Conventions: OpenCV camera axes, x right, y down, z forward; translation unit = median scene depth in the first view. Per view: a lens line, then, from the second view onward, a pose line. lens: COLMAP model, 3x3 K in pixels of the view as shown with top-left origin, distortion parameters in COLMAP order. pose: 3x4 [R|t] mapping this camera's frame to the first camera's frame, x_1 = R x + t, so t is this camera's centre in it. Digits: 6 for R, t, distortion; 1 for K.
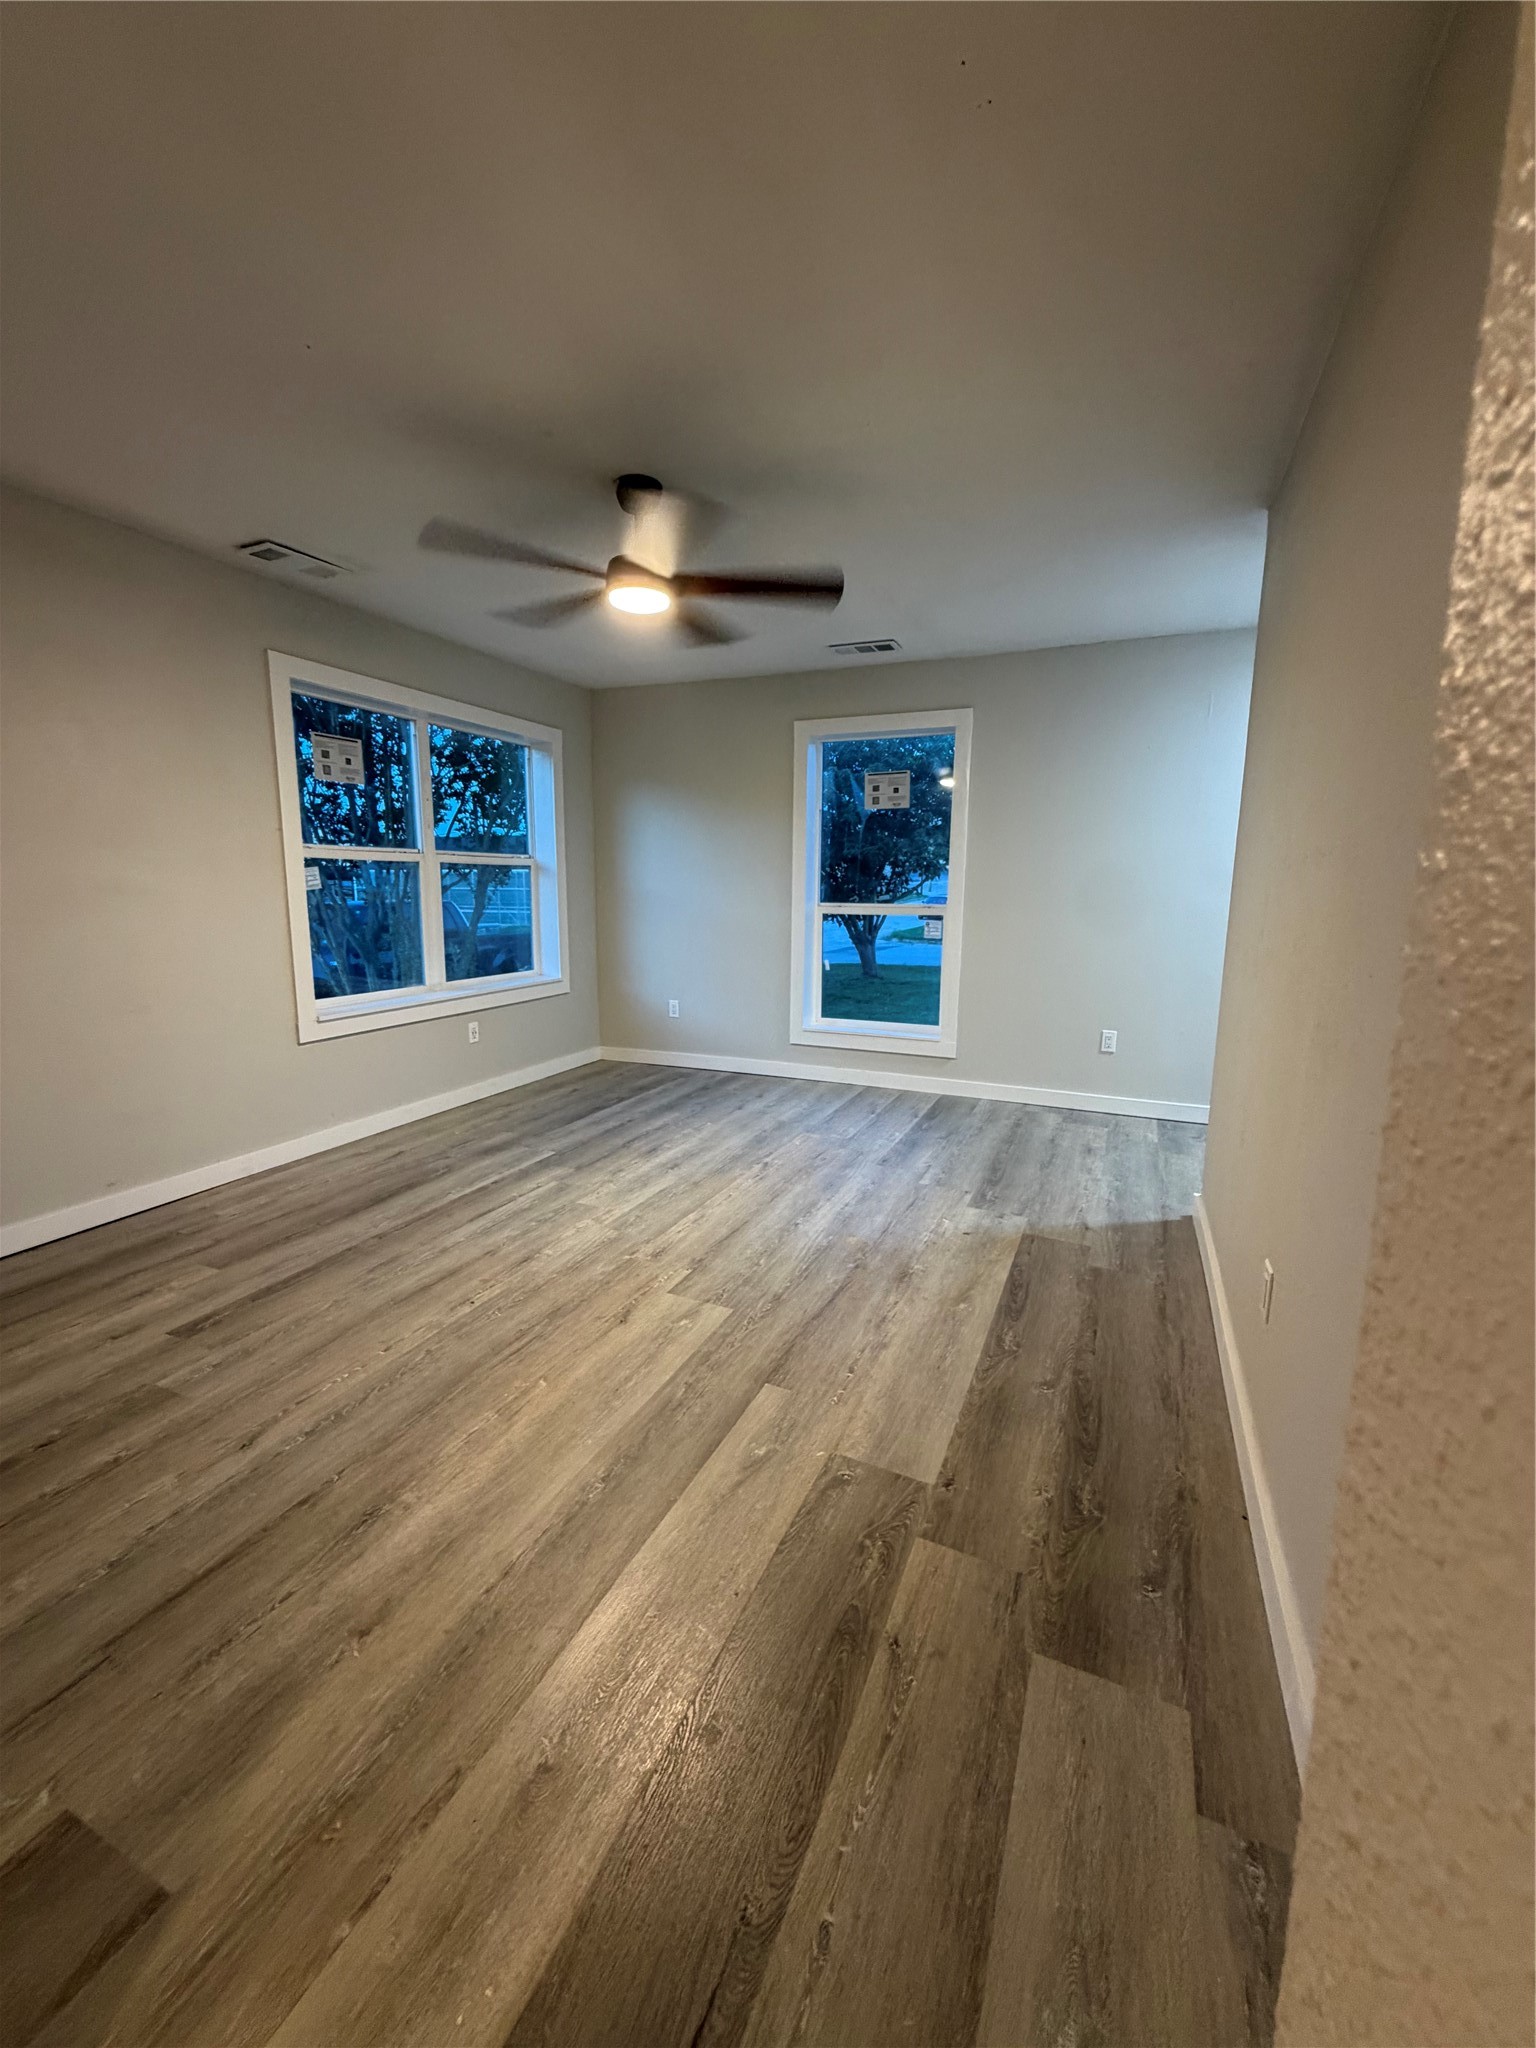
lens RADIAL K [[821.9, 0, 768.0], [0, 821.9, 1024.0], [0, 0, 1]] dist [-0.002103, 0.000266]
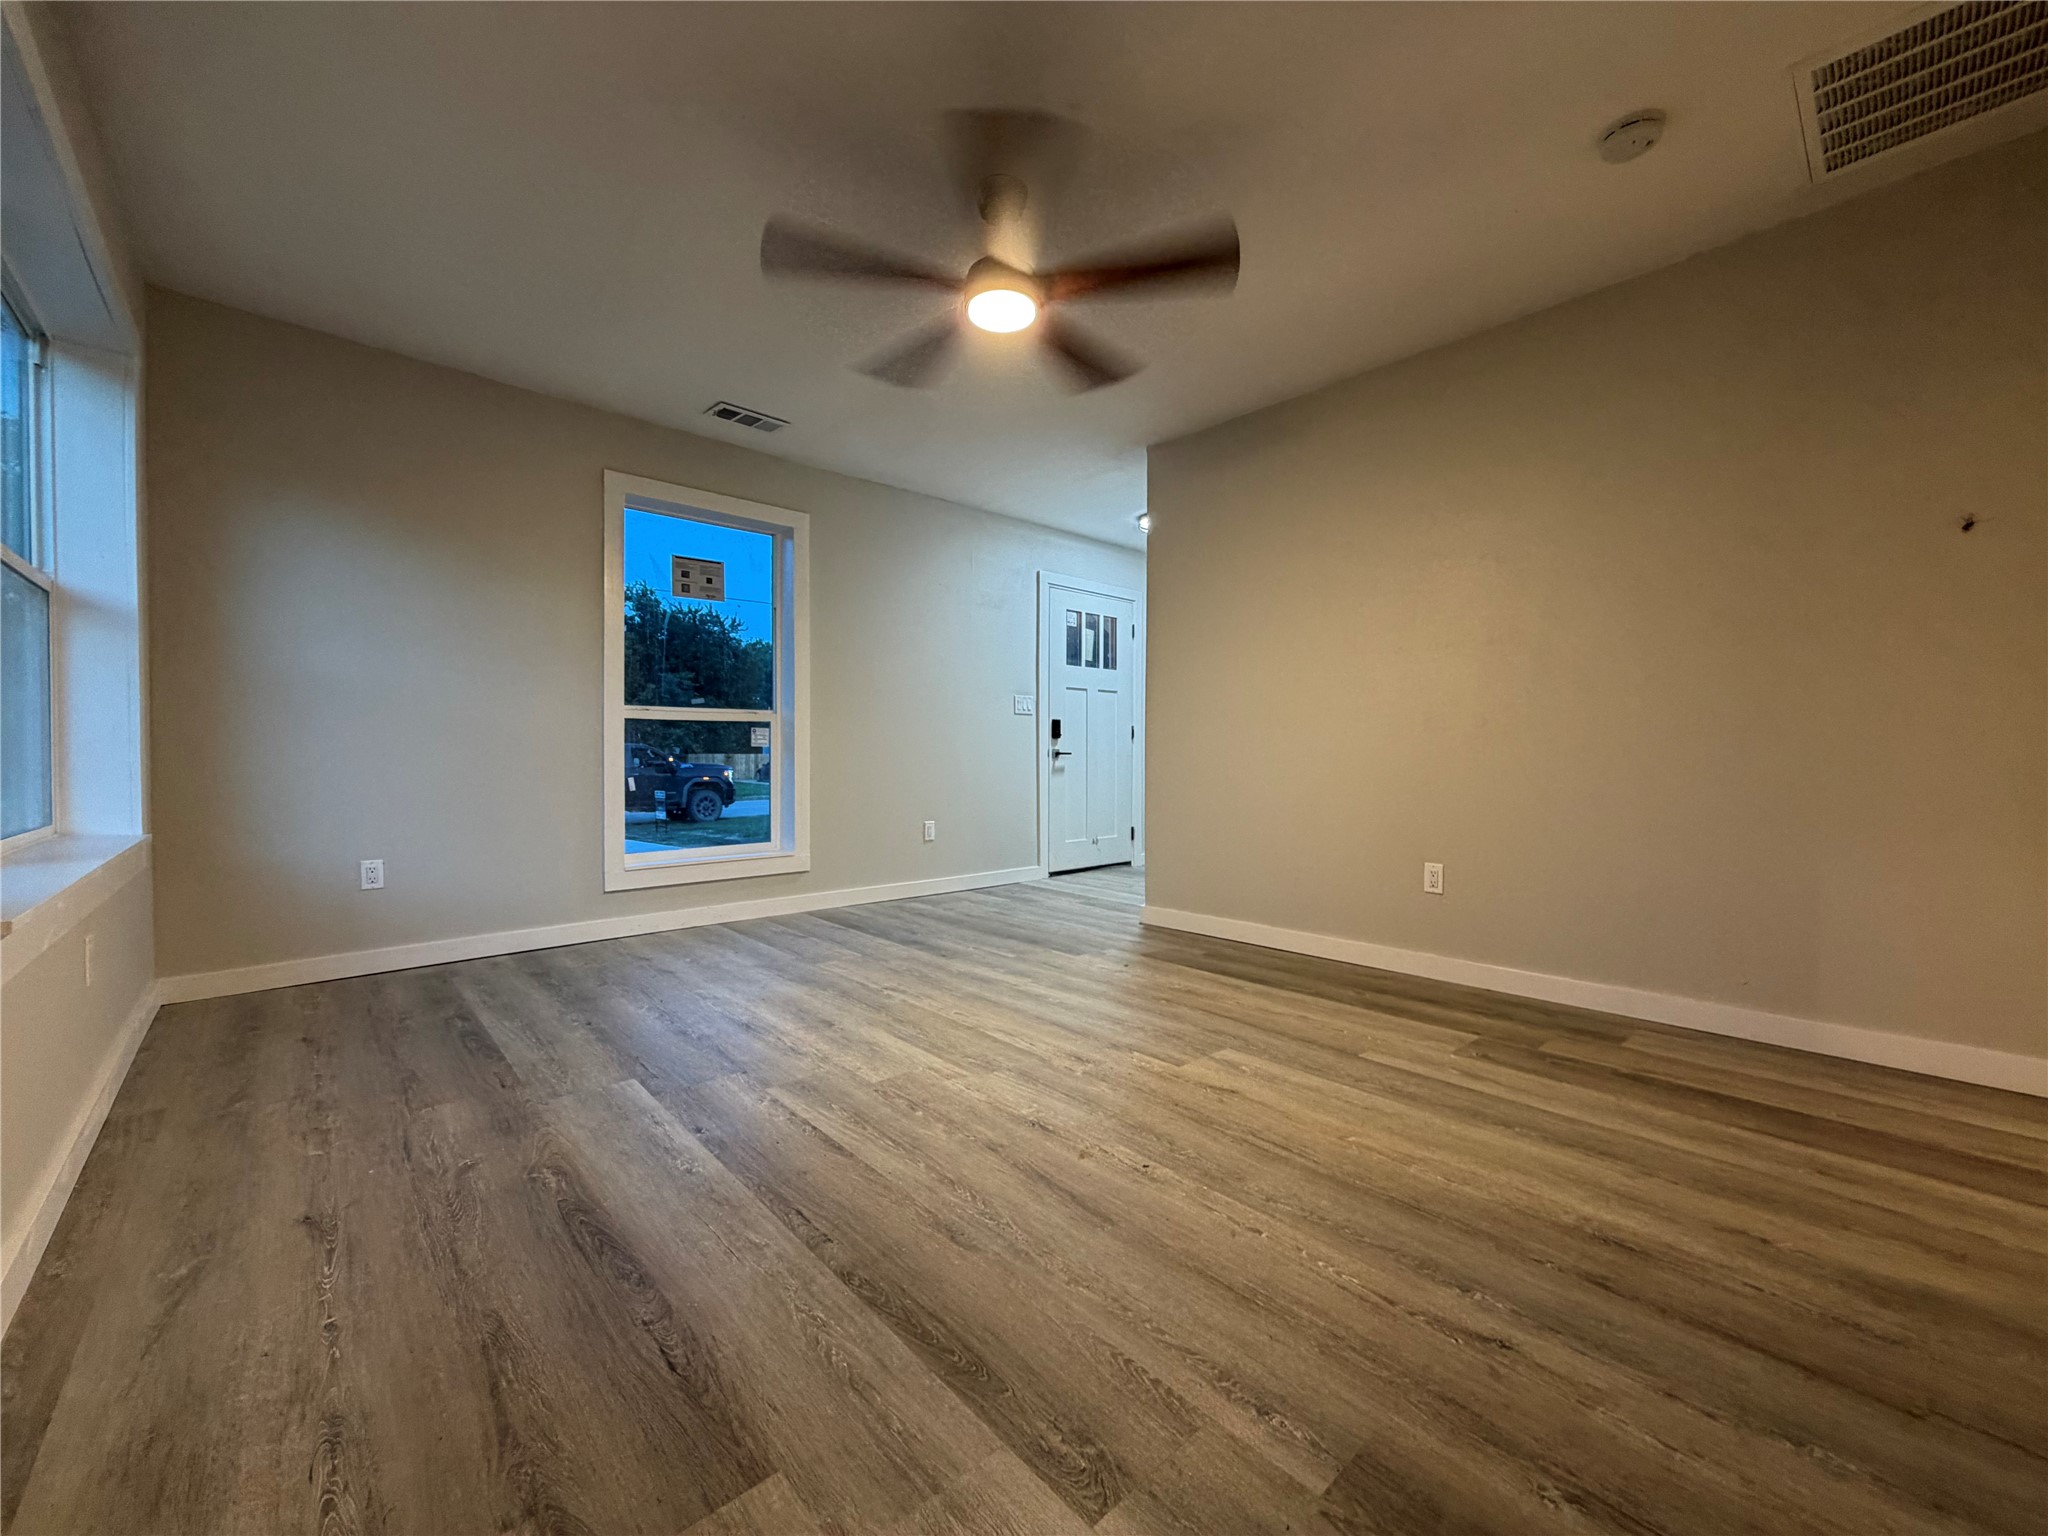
lens RADIAL K [[821.9, 0, 1024.0], [0, 821.9, 768.0], [0, 0, 1]] dist [-0.002103, 0.000266]
pose [[0.406693, -0.021289, 0.913317, -0.820560], [0.157691, 0.986359, -0.047227, 0.013477], [-0.899853, 0.163228, 0.404502, 0.591897]]
